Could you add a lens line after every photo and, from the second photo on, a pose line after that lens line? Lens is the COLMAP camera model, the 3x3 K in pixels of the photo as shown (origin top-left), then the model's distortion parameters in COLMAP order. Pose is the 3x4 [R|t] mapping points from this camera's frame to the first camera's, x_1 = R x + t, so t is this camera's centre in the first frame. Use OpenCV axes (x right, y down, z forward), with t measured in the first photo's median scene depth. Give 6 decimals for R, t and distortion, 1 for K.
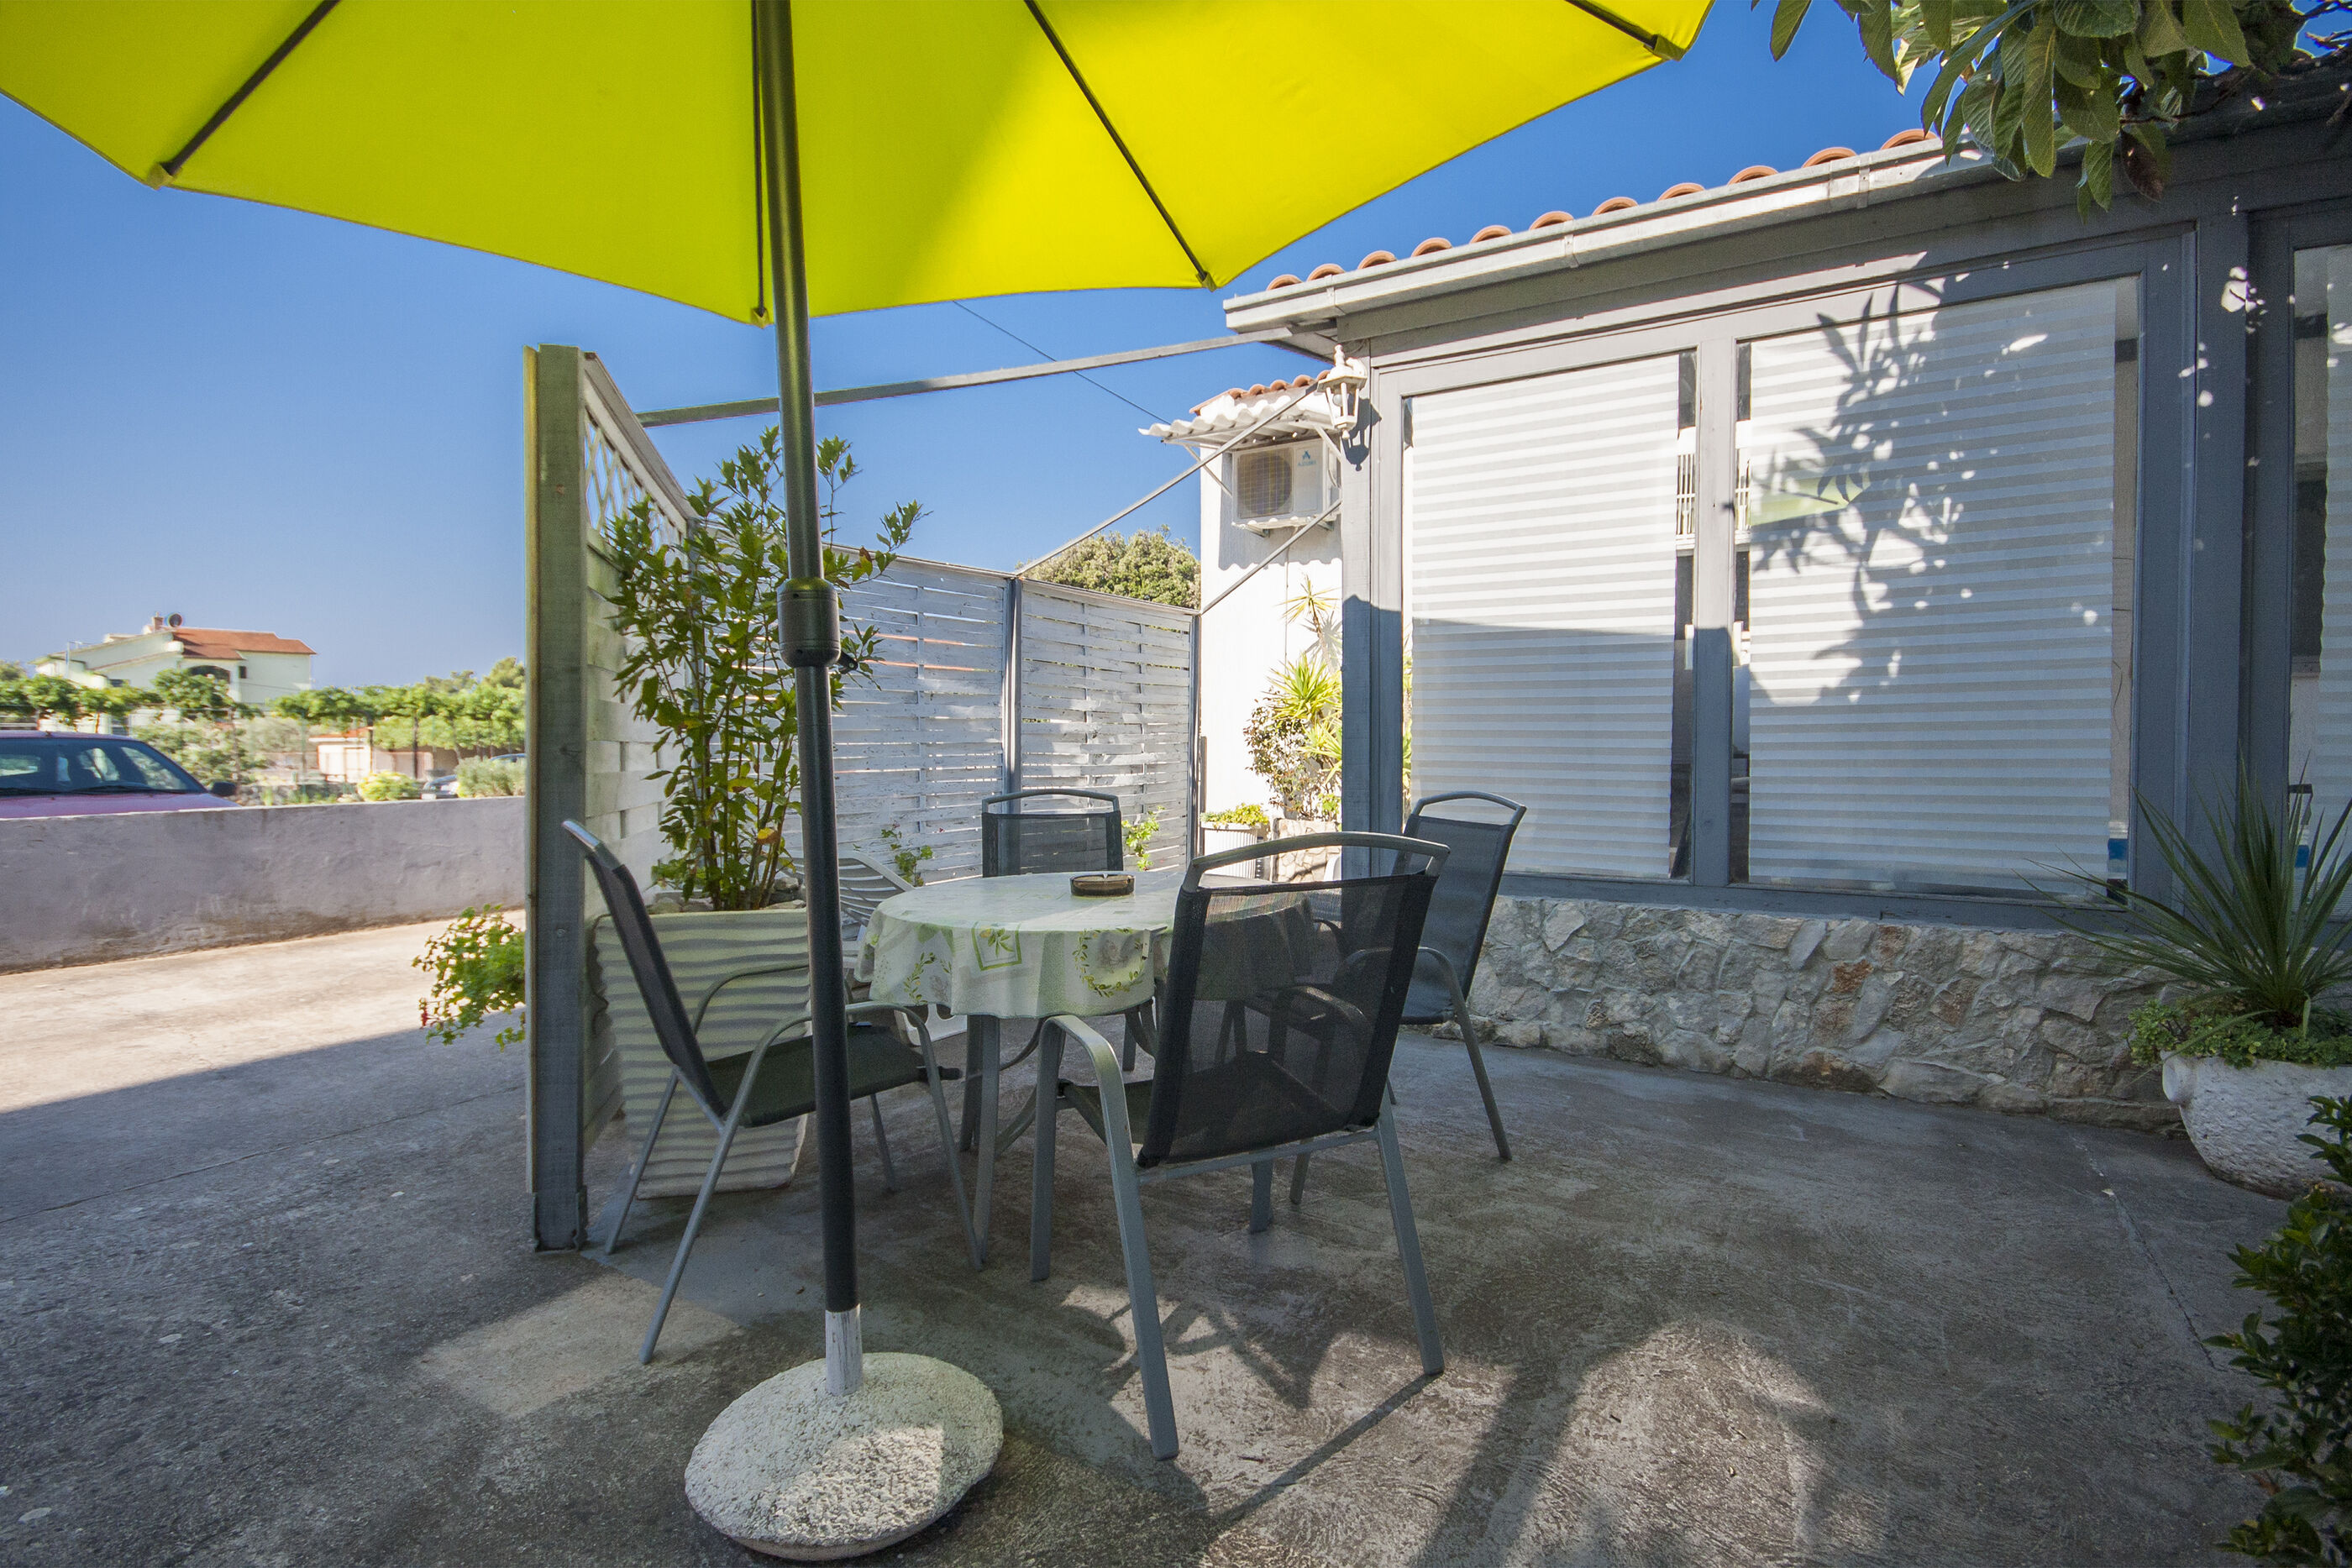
lens RADIAL K [[1104.2, 0, 1169.3], [0, 1104.2, 815.9], [0, 0, 1]] dist [-0.001362, -0.000389]
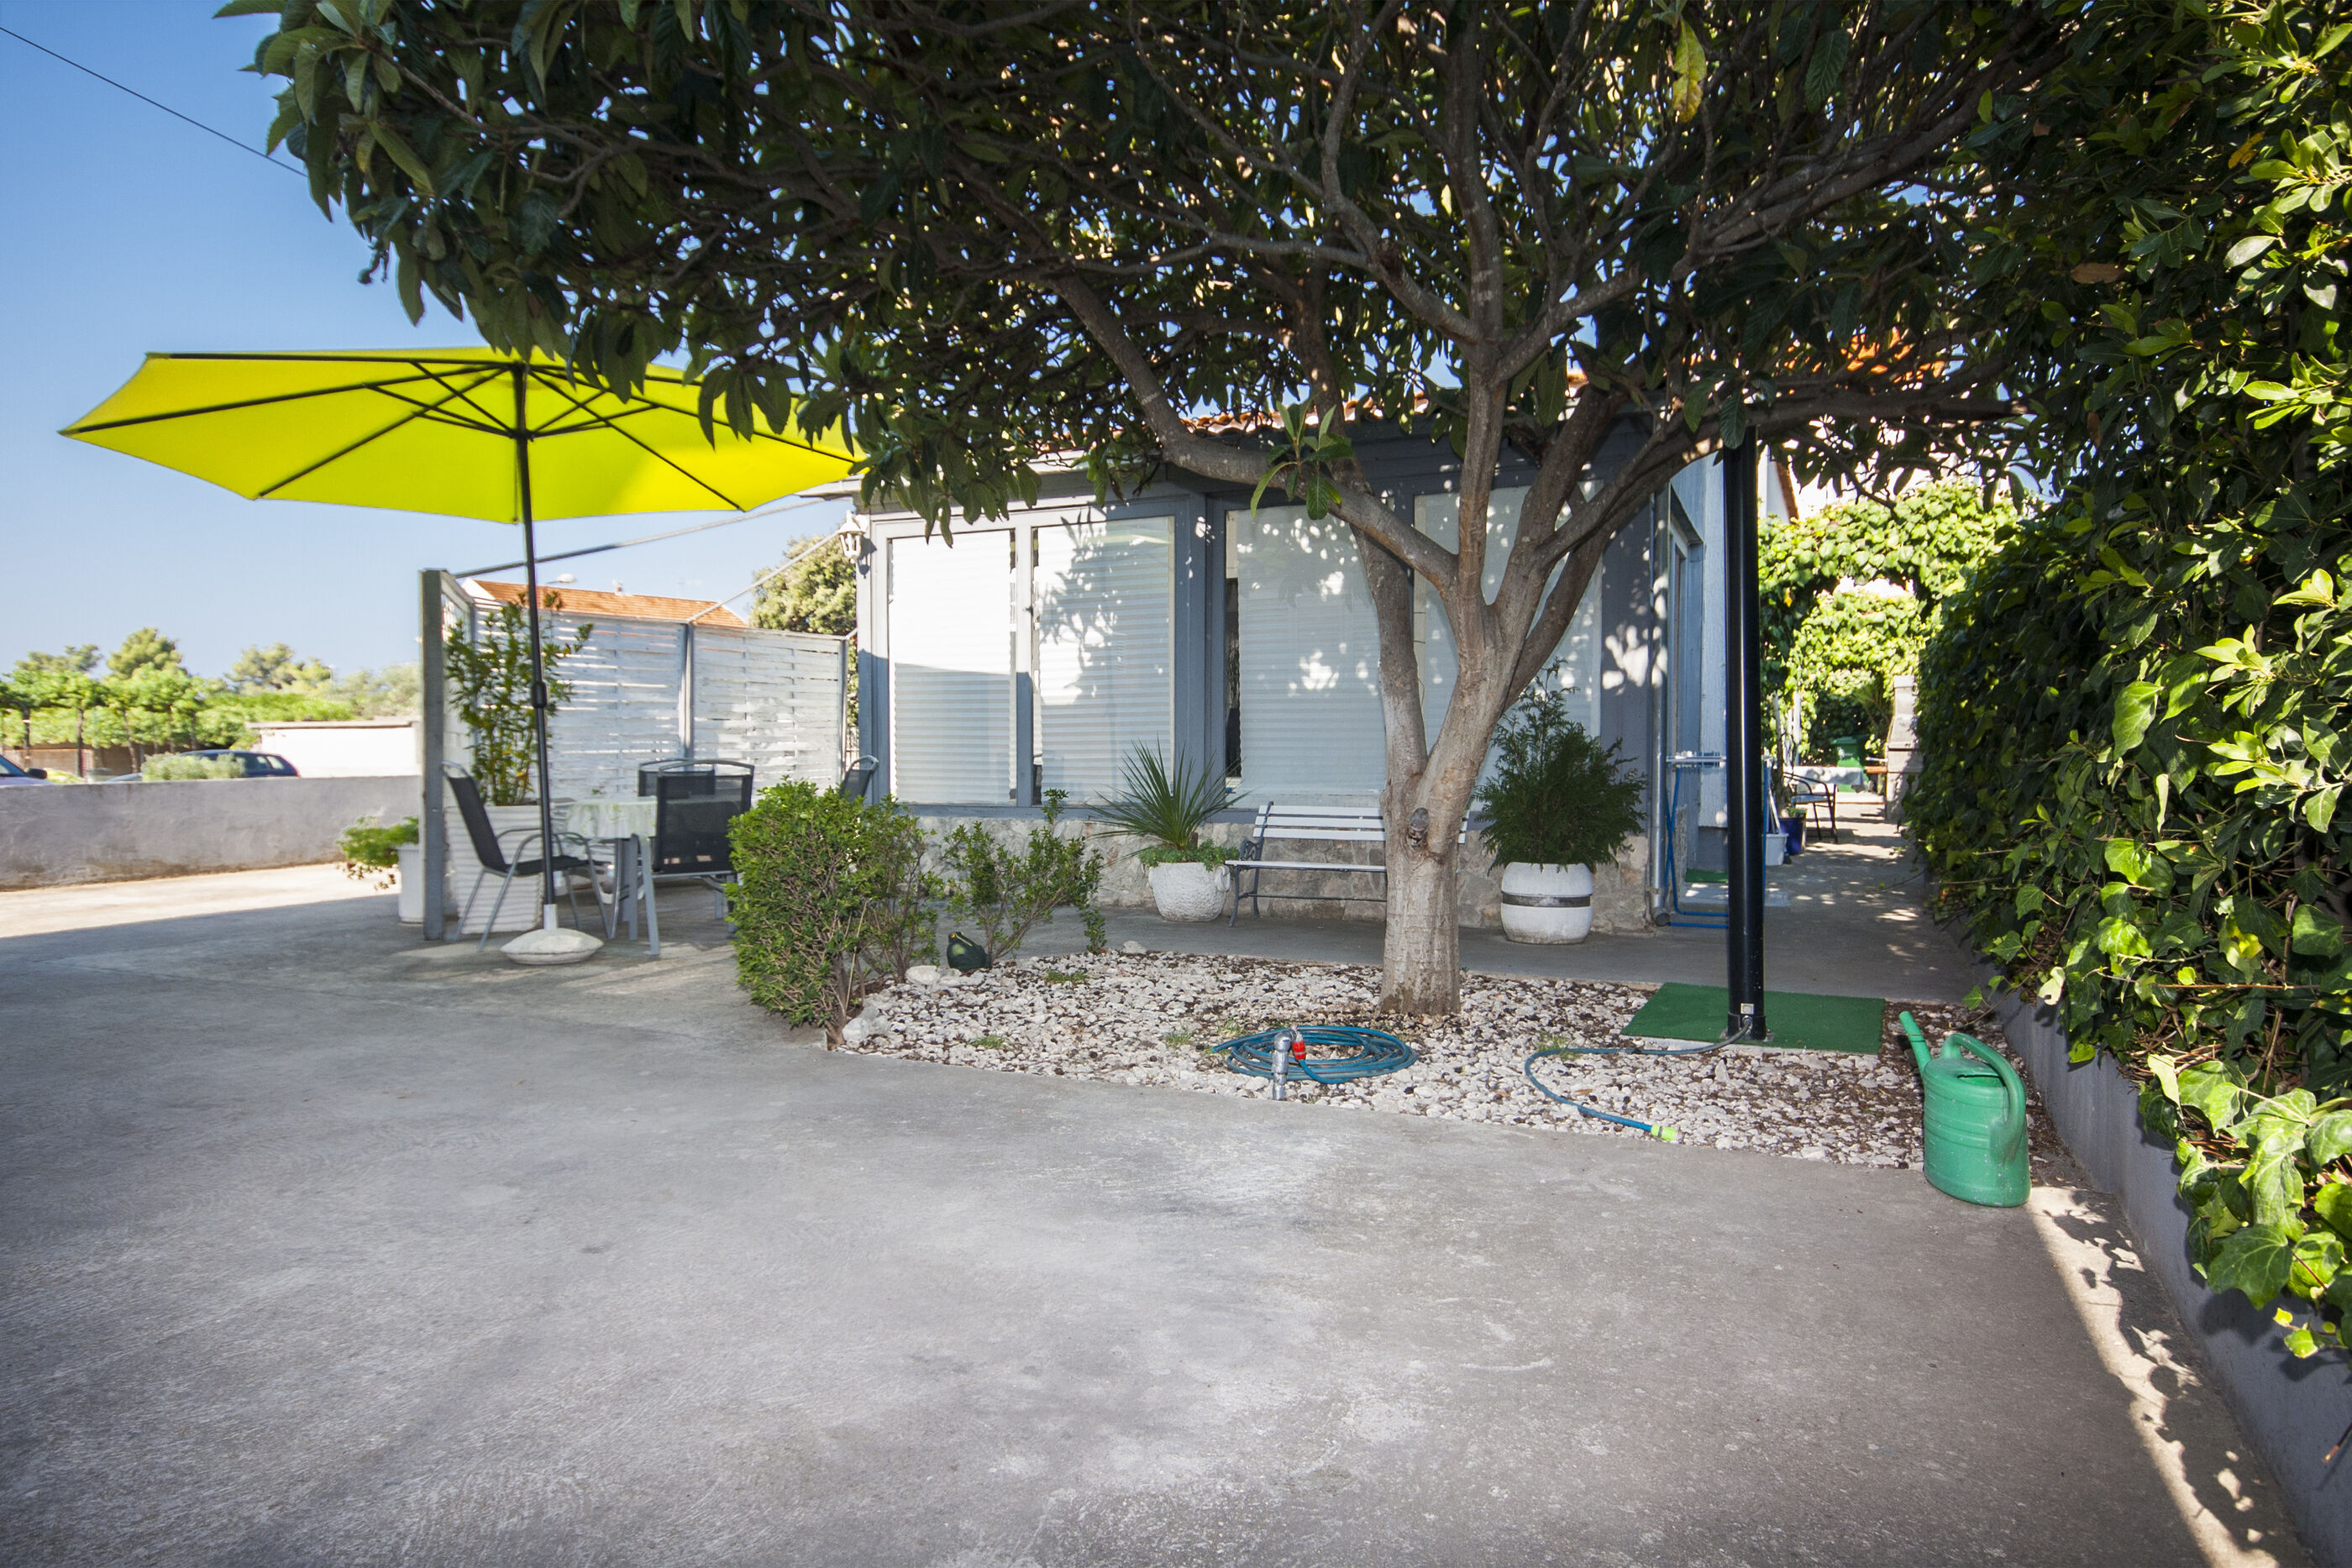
lens RADIAL K [[1339.6, 0, 1088.8], [0, 1339.6, 799.7], [0, 0, 1]] dist [0.047187, -0.000126]
pose [[0.998189, -0.006088, 0.059854, 0.489070], [0.007284, 0.999778, -0.019784, 0.104967], [-0.059720, 0.020184, 0.998011, -1.422084]]
